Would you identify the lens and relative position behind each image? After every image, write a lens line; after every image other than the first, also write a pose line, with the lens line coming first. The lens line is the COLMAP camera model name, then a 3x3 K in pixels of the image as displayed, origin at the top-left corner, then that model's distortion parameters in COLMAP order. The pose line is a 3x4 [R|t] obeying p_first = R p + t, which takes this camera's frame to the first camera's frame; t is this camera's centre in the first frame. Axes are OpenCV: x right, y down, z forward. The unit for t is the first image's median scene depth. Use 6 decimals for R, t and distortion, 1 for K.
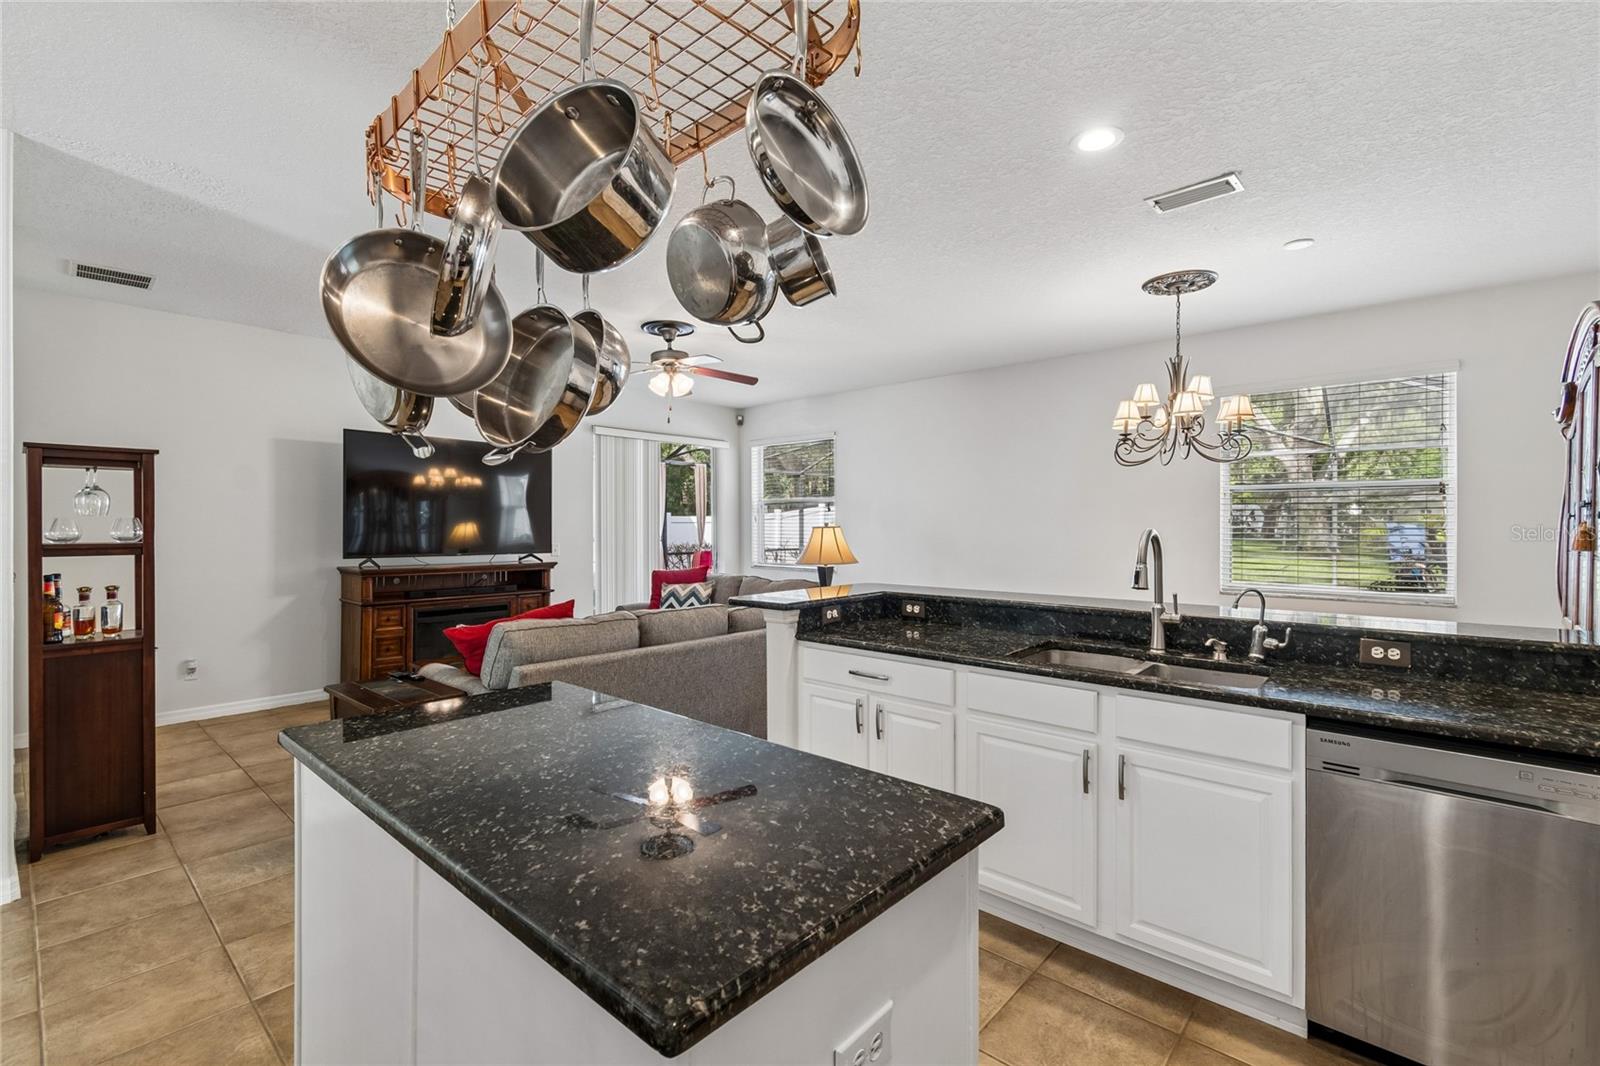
lens RADIAL K [[706.0, 0, 802.9], [0, 706.0, 527.8], [0, 0, 1]] dist [0.001925, -0.000076]
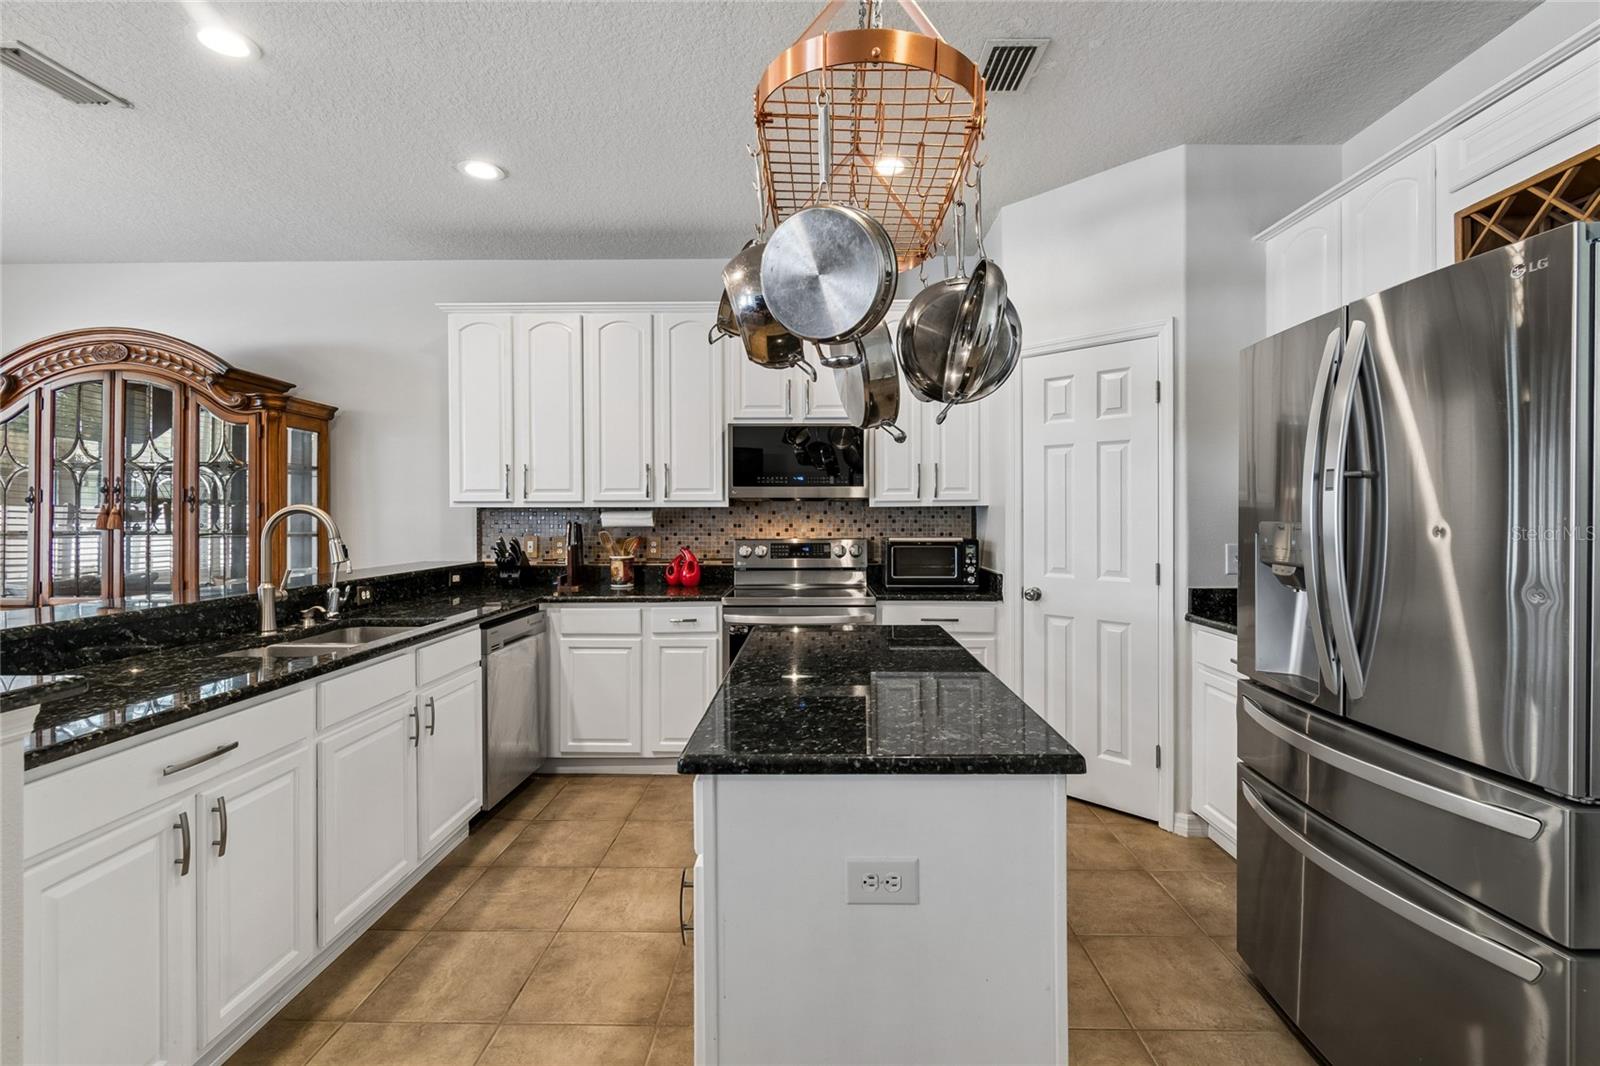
lens RADIAL K [[712.8, 0, 802.3], [0, 712.8, 515.1], [0, 0, 1]] dist [-0.000215, 0.000081]
pose [[-0.649657, 0.002049, 0.760225, -0.605891], [0.008213, 0.999957, 0.004323, 0.014573], [-0.760183, 0.009052, -0.649646, 0.929496]]
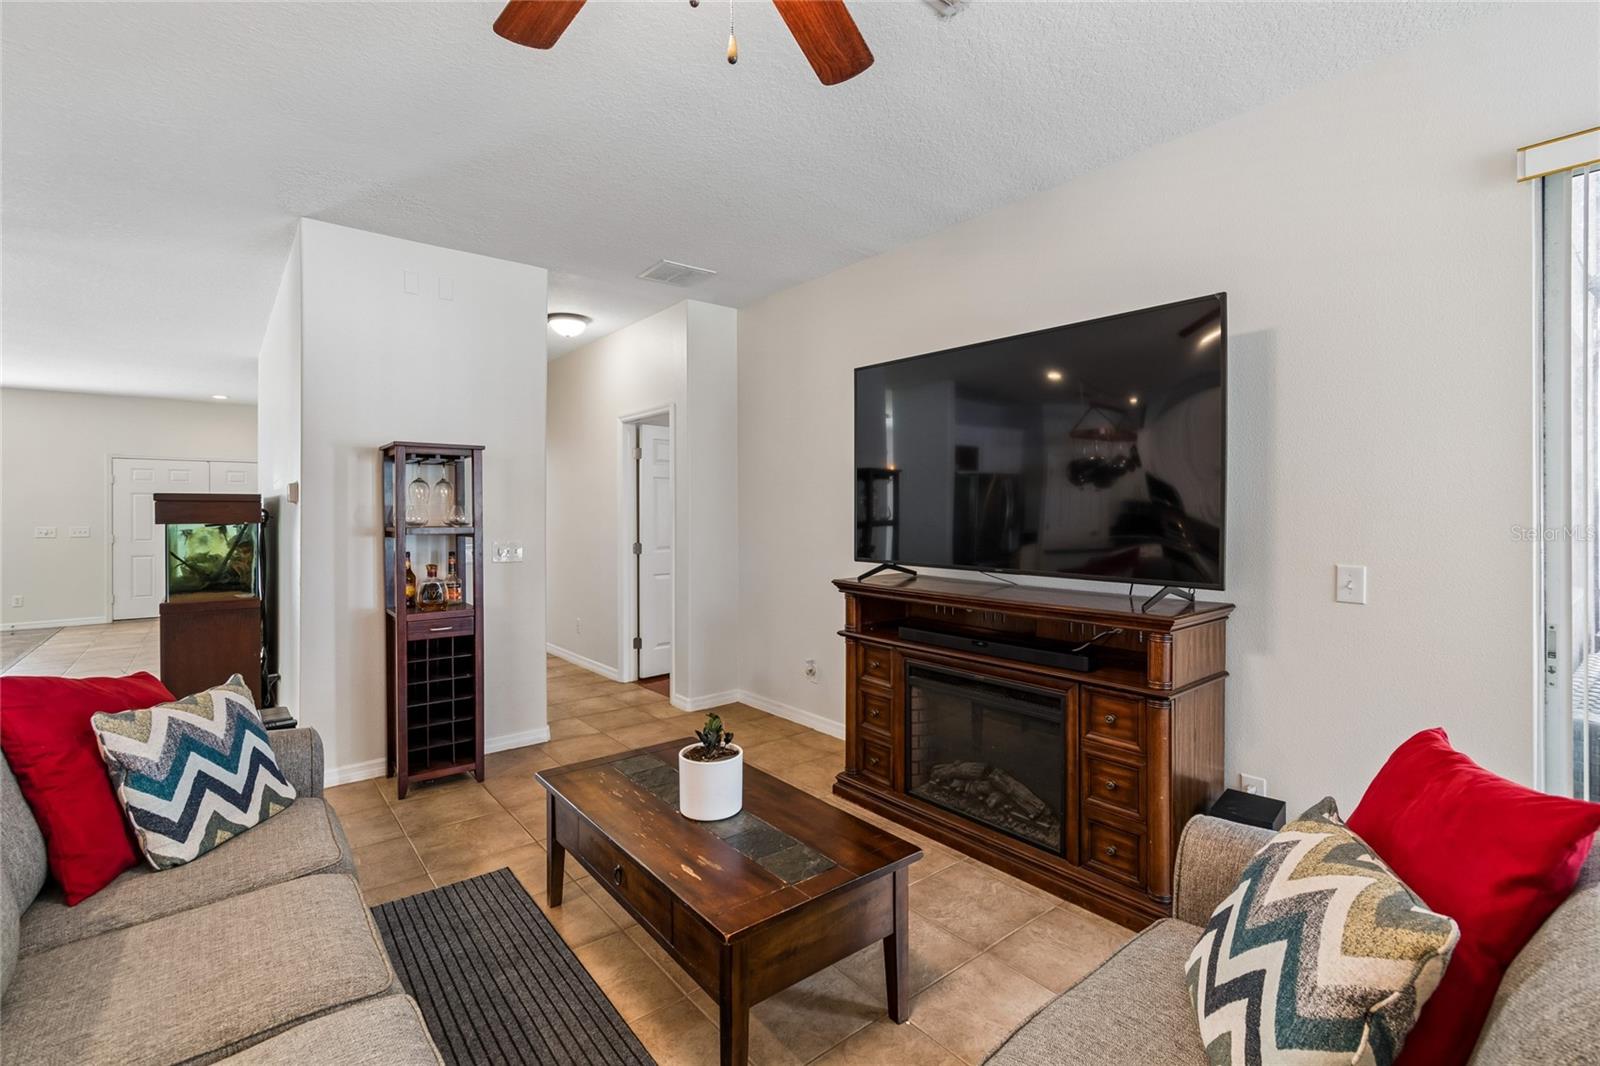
lens RADIAL K [[711.4, 0, 808.5], [0, 711.4, 510.3], [0, 0, 1]] dist [0.001016, 0.000115]
pose [[-0.147700, -0.003120, -0.989027, 0.063044], [-0.004705, 0.999986, -0.002452, -0.006350], [0.989021, 0.004291, -0.147713, 1.880370]]
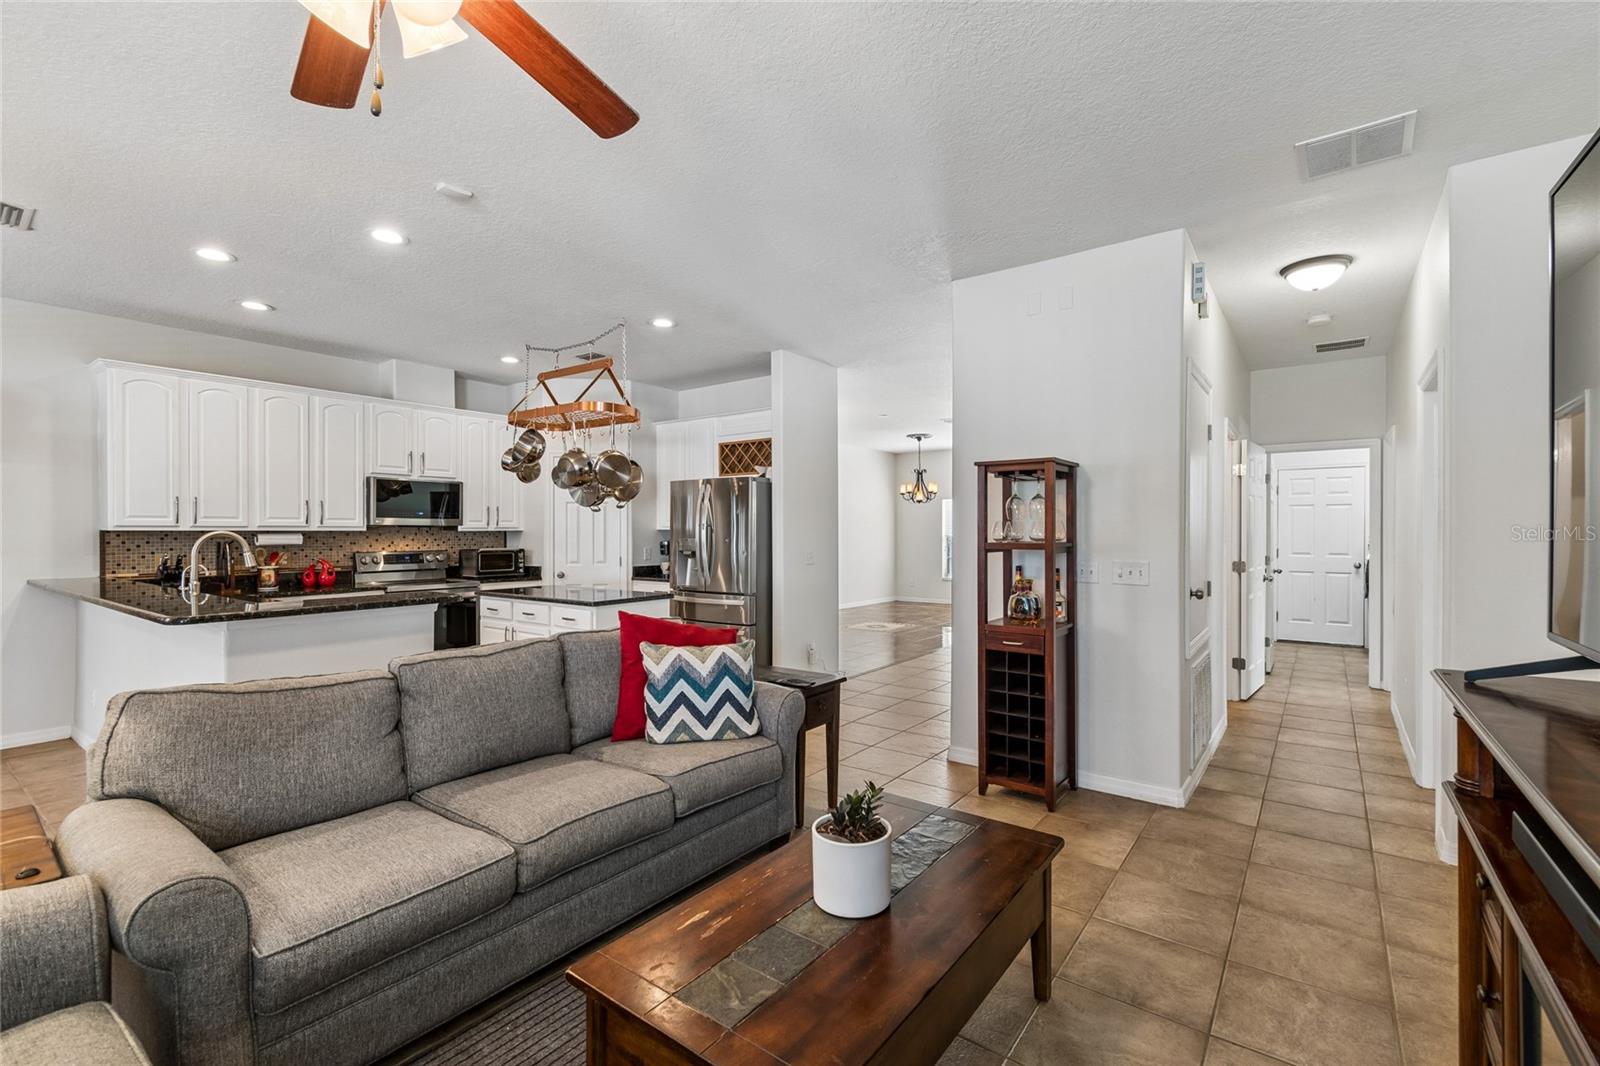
lens RADIAL K [[702.1, 0, 805.3], [0, 702.1, 538.4], [0, 0, 1]] dist [0.001025, -0.000201]
pose [[-0.996126, 0.002338, -0.087910, -0.566966], [0.000961, 0.999876, 0.015703, -0.003816], [0.087936, 0.015558, -0.996005, 2.241841]]
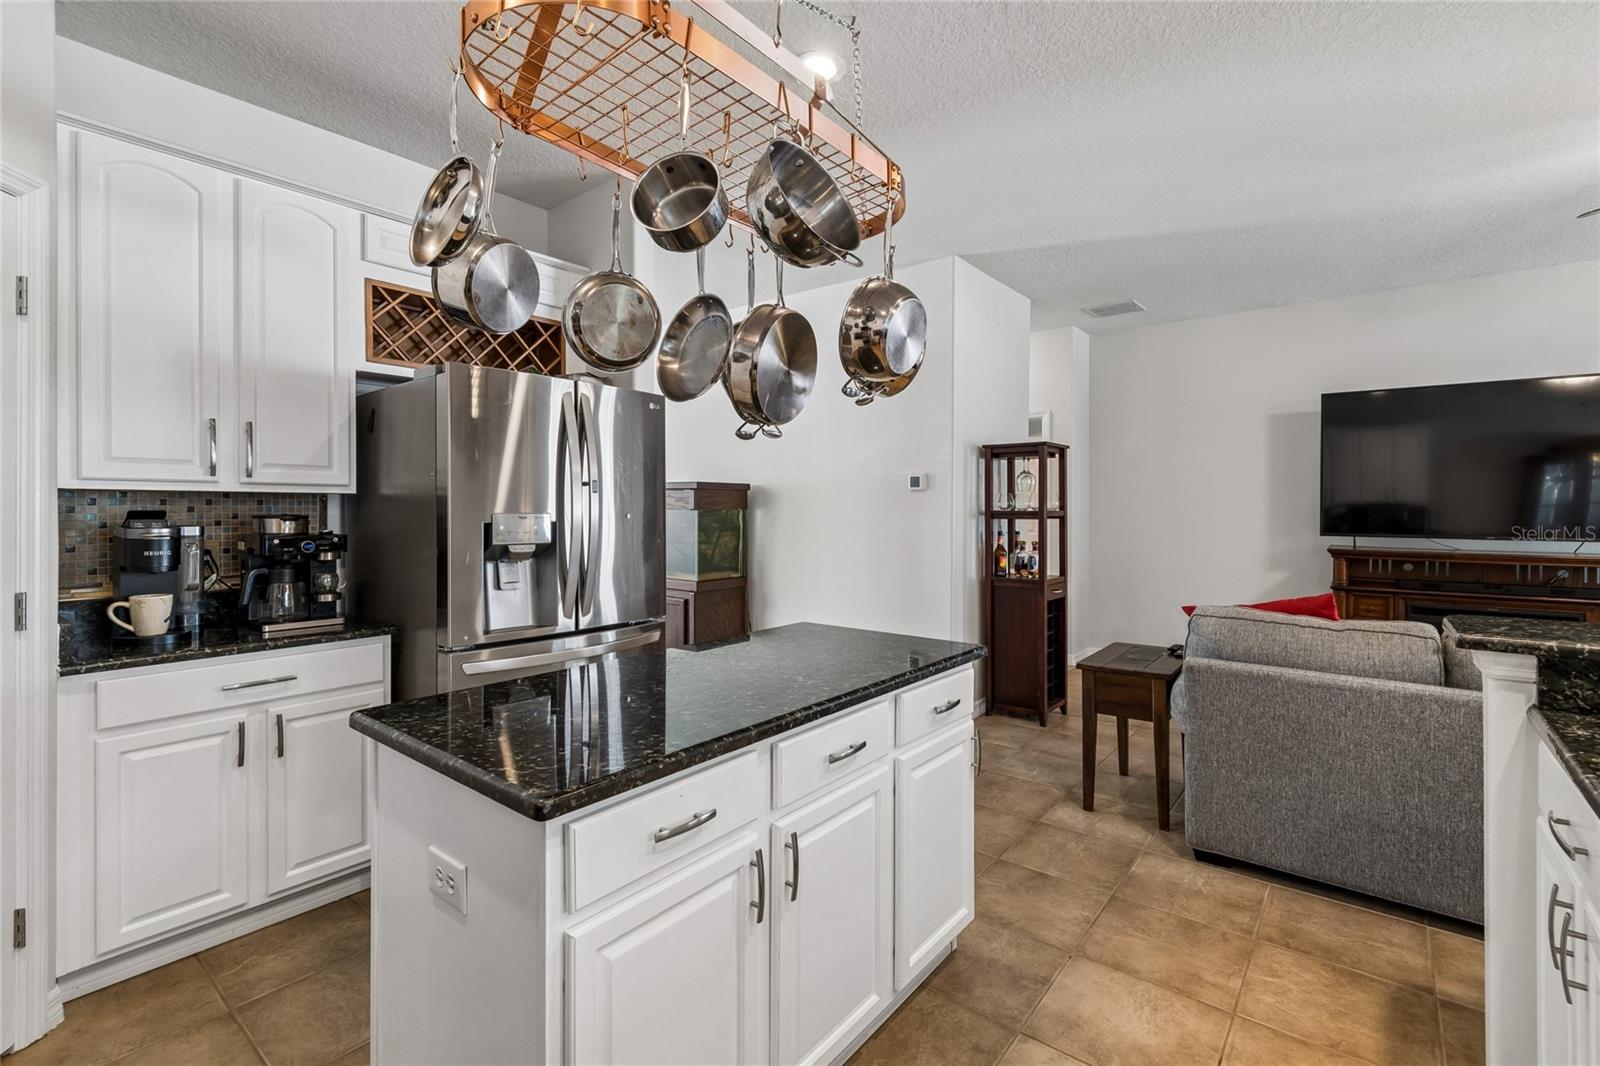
lens RADIAL K [[720.0, 0, 804.0], [0, 720.0, 505.3], [0, 0, 1]] dist [-0.001763, -0.000323]
pose [[0.050827, -0.004339, -0.998698, 0.455720], [-0.003933, 0.999982, -0.004545, 0.019620], [0.998700, 0.004159, 0.050809, 0.500594]]
